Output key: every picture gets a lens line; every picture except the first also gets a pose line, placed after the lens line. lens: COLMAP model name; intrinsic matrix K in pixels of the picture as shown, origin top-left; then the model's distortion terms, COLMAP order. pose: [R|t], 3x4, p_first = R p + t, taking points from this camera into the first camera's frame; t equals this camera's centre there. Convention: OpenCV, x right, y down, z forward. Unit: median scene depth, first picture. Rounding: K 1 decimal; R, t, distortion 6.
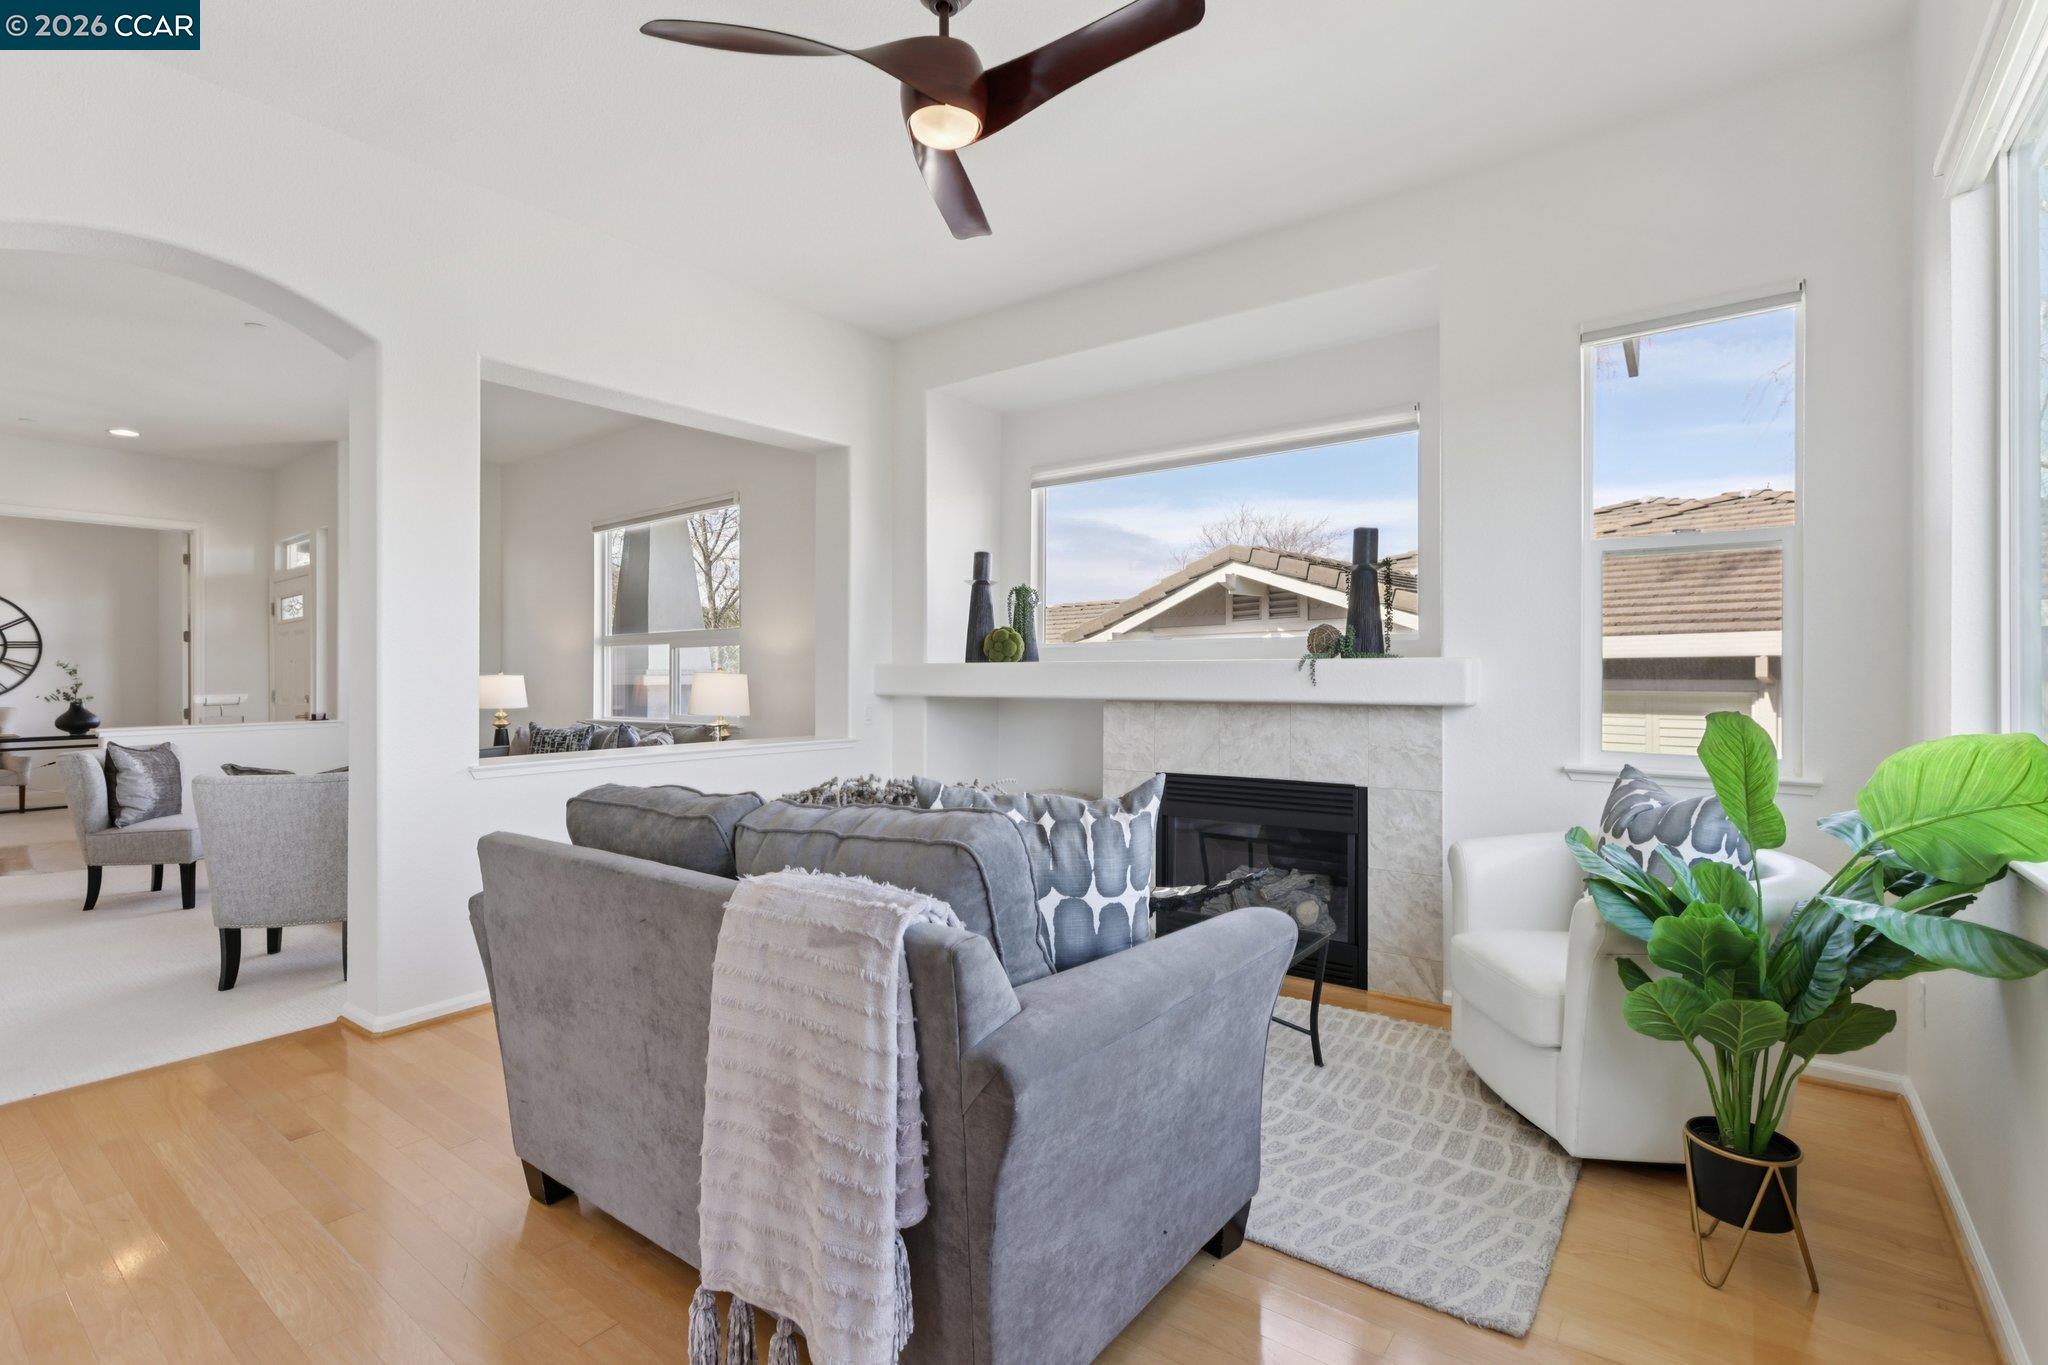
lens RADIAL K [[938.3, 0, 975.0], [0, 938.3, 687.1], [0, 0, 1]] dist [-0.022654, 0.002403]
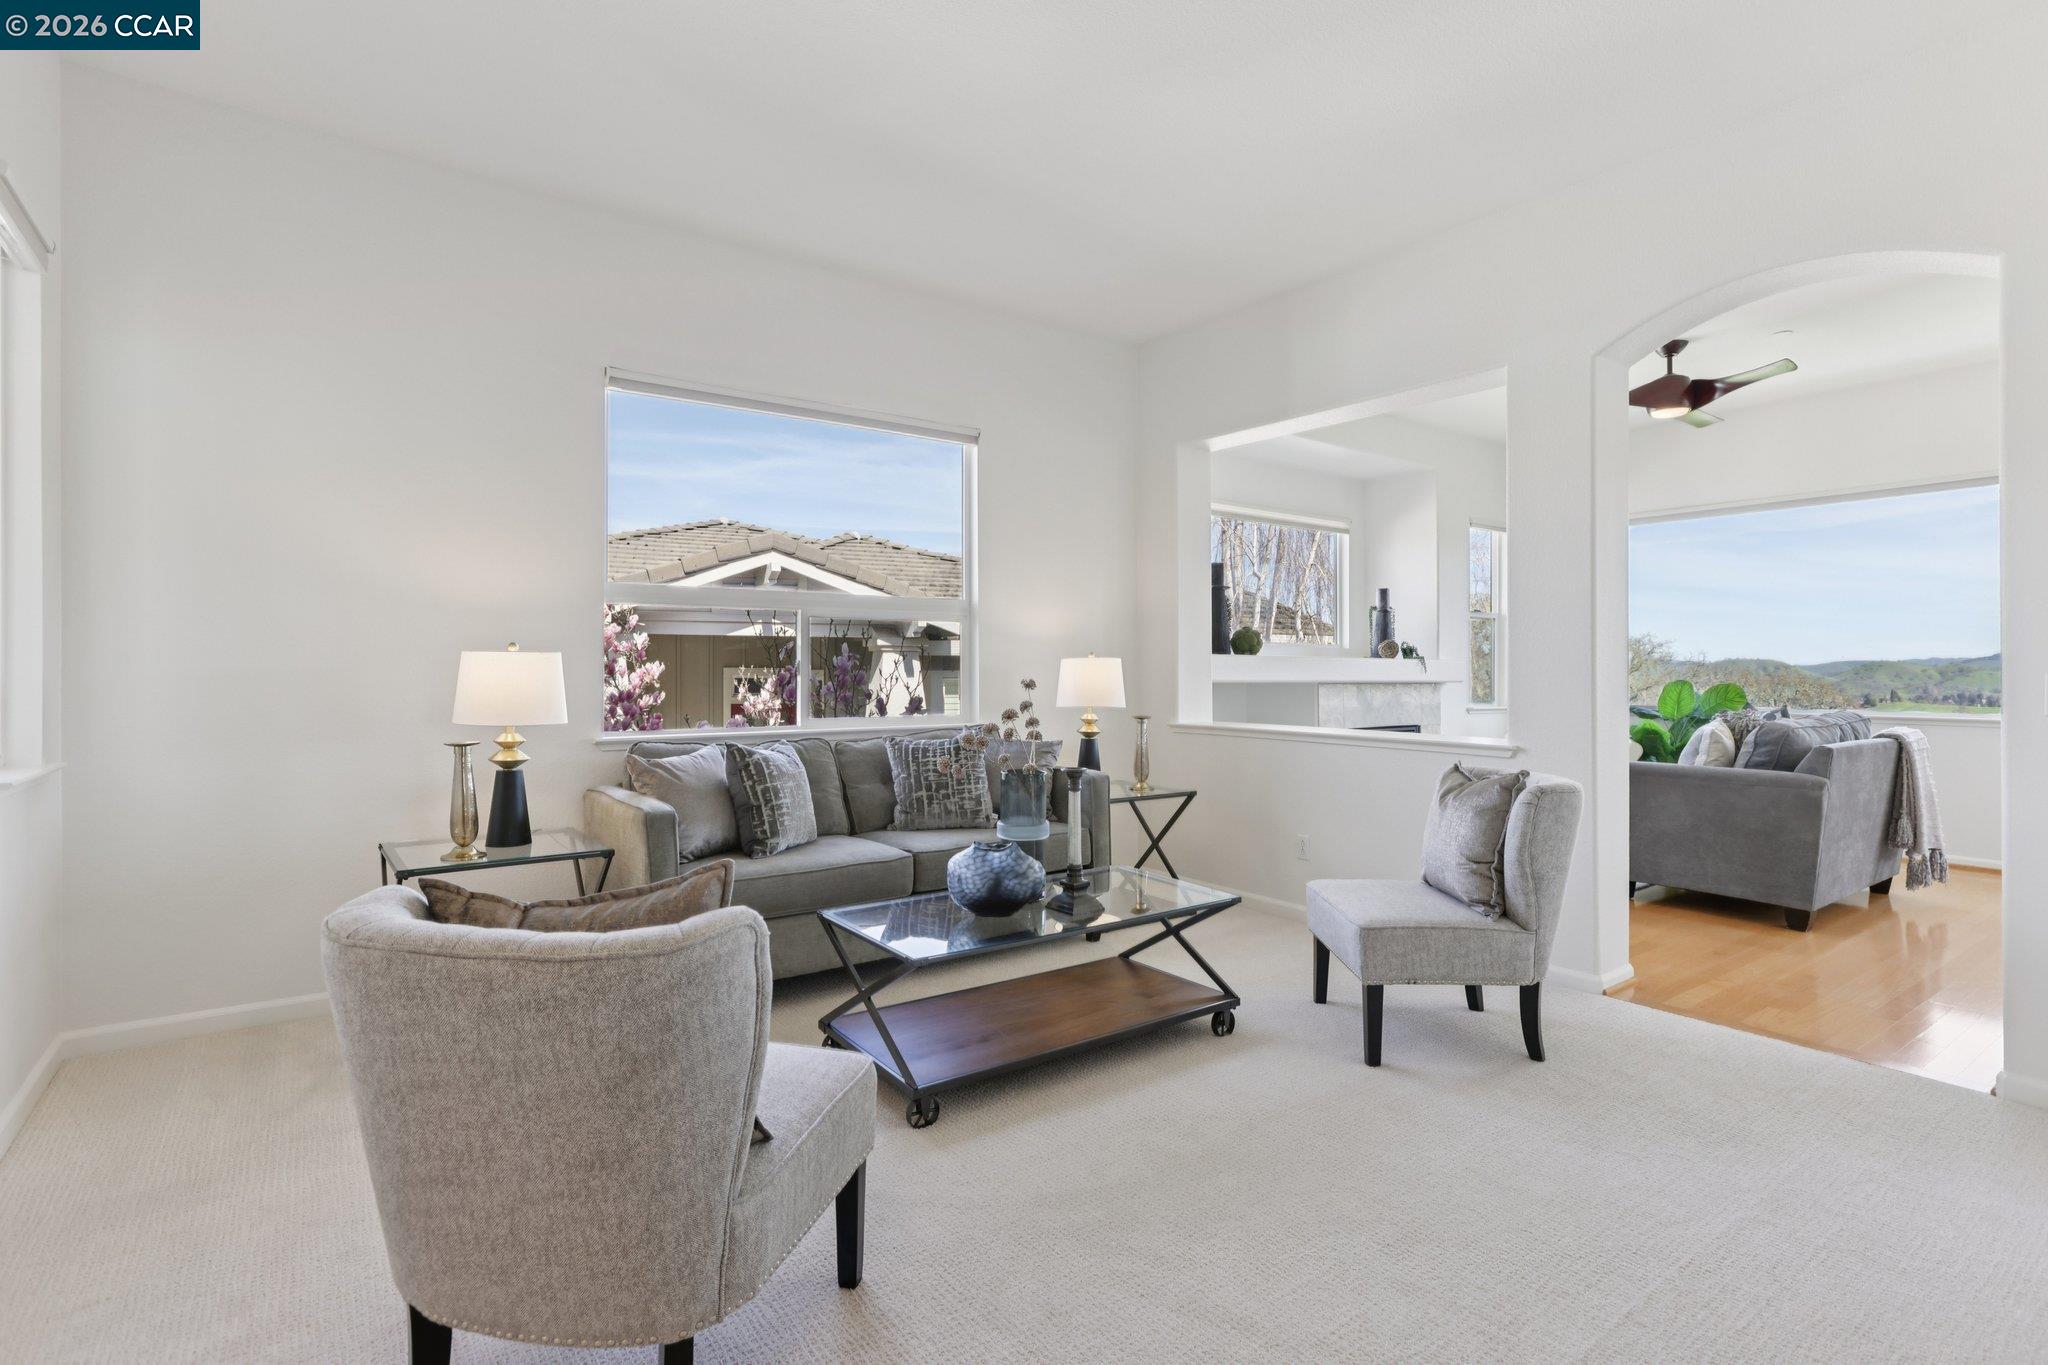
lens RADIAL K [[980.6, 0, 1009.9], [0, 980.6, 680.6], [0, 0, 1]] dist [-0.017758, 0.002469]
pose [[0.268096, -0.006839, 0.963368, -1.263684], [0.002905, 0.999976, 0.006290, -0.001114], [-0.963388, 0.001113, 0.268110, 0.910433]]
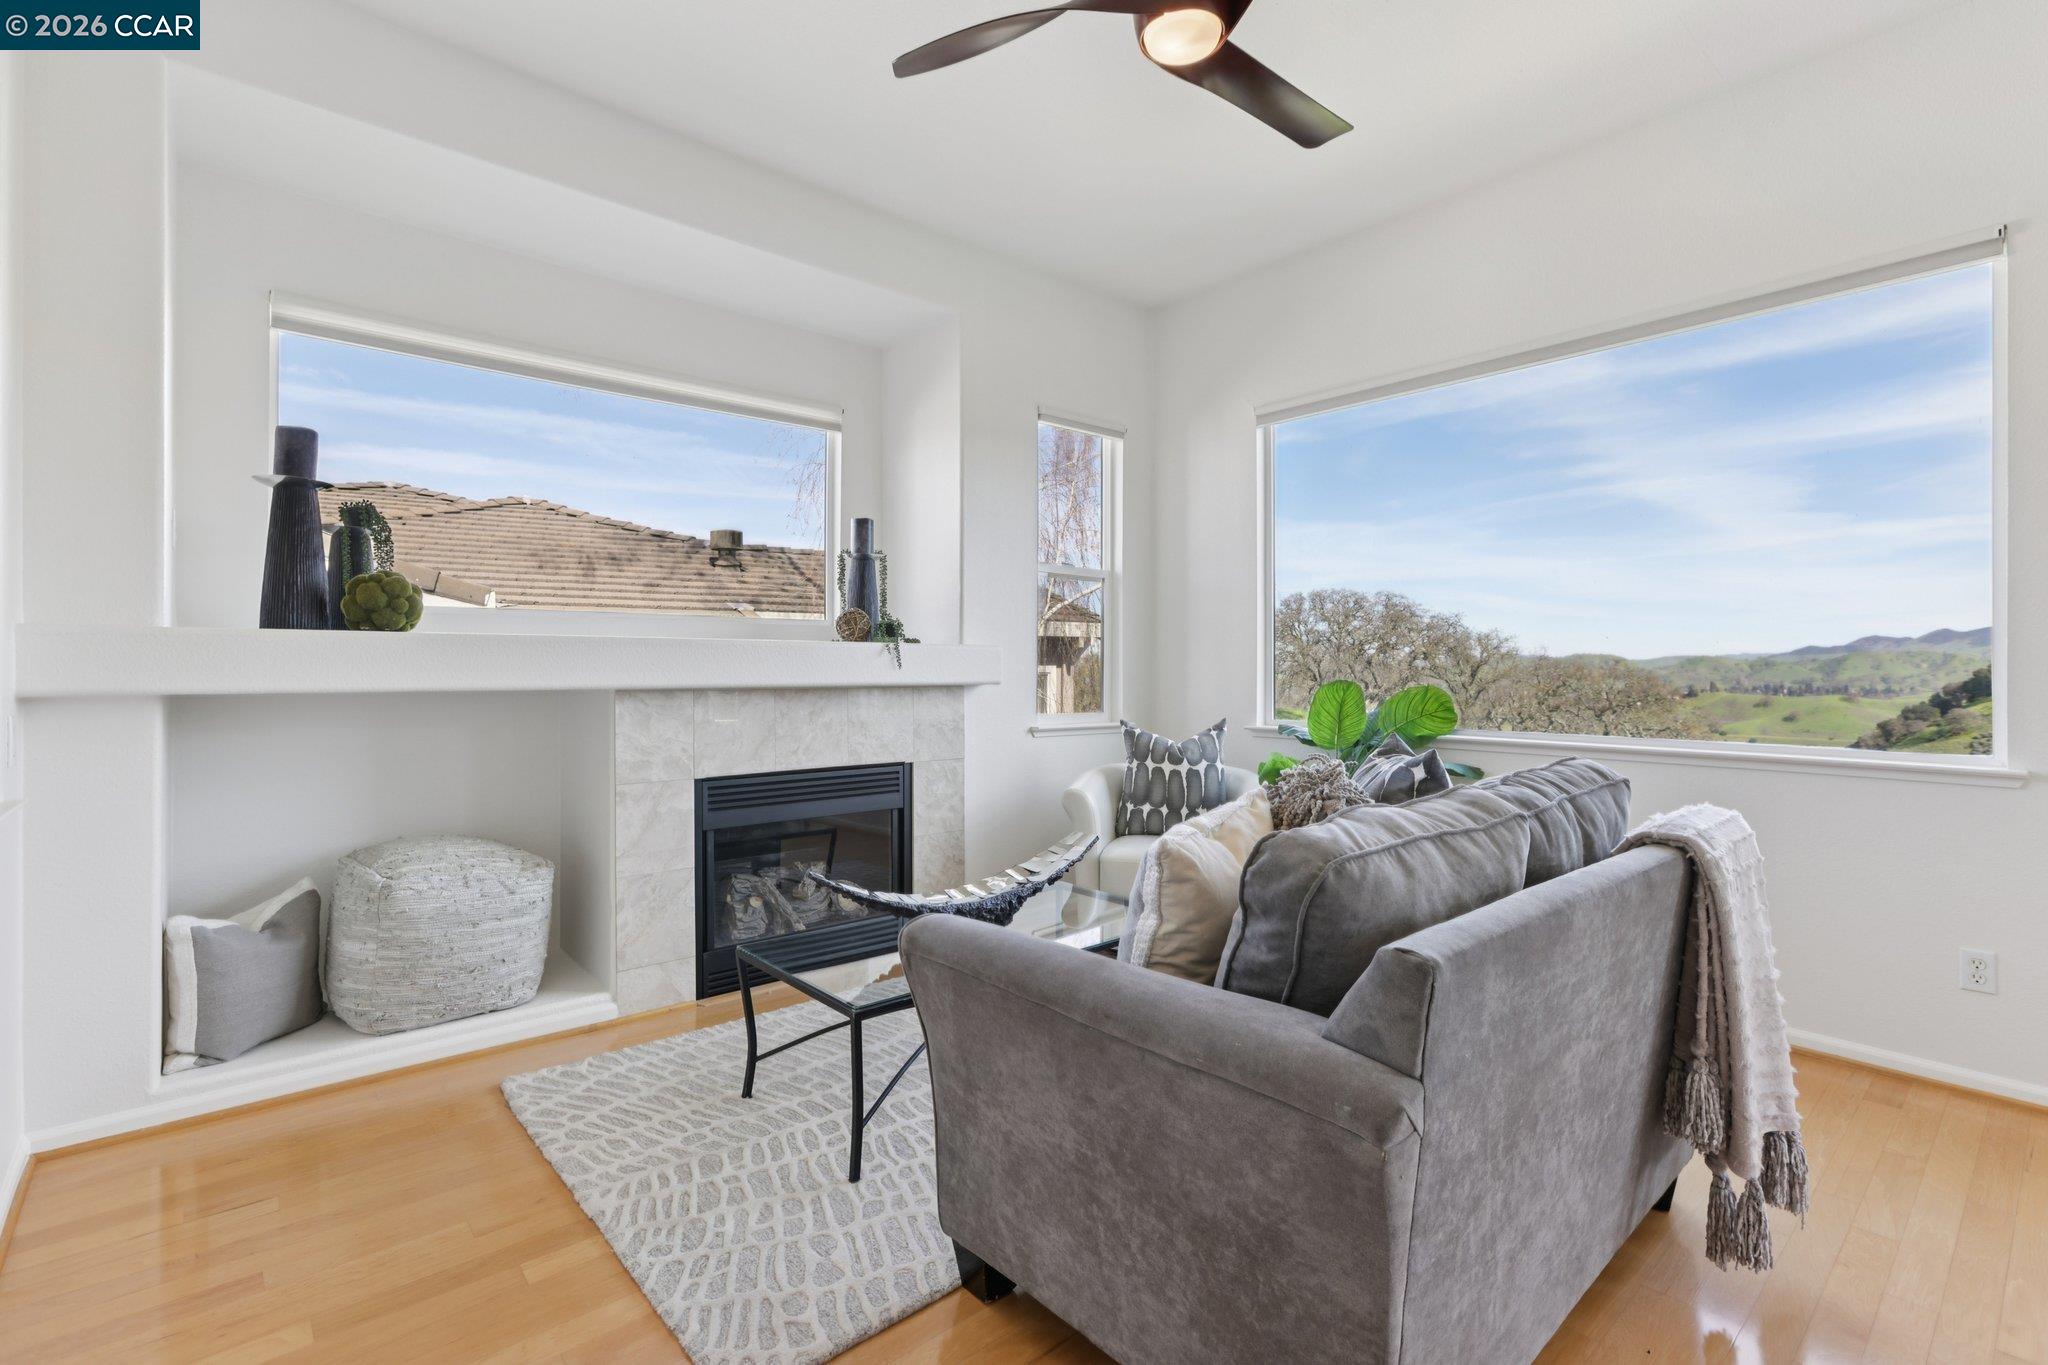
lens RADIAL K [[938.3, 0, 1044.1], [0, 938.3, 671.1], [0, 0, 1]] dist [-0.022654, 0.002403]
pose [[0.155218, -0.002999, 0.987876, -0.448667], [0.005443, 0.999983, 0.002180, -0.000258], [-0.987865, 0.005039, 0.155231, 0.484728]]
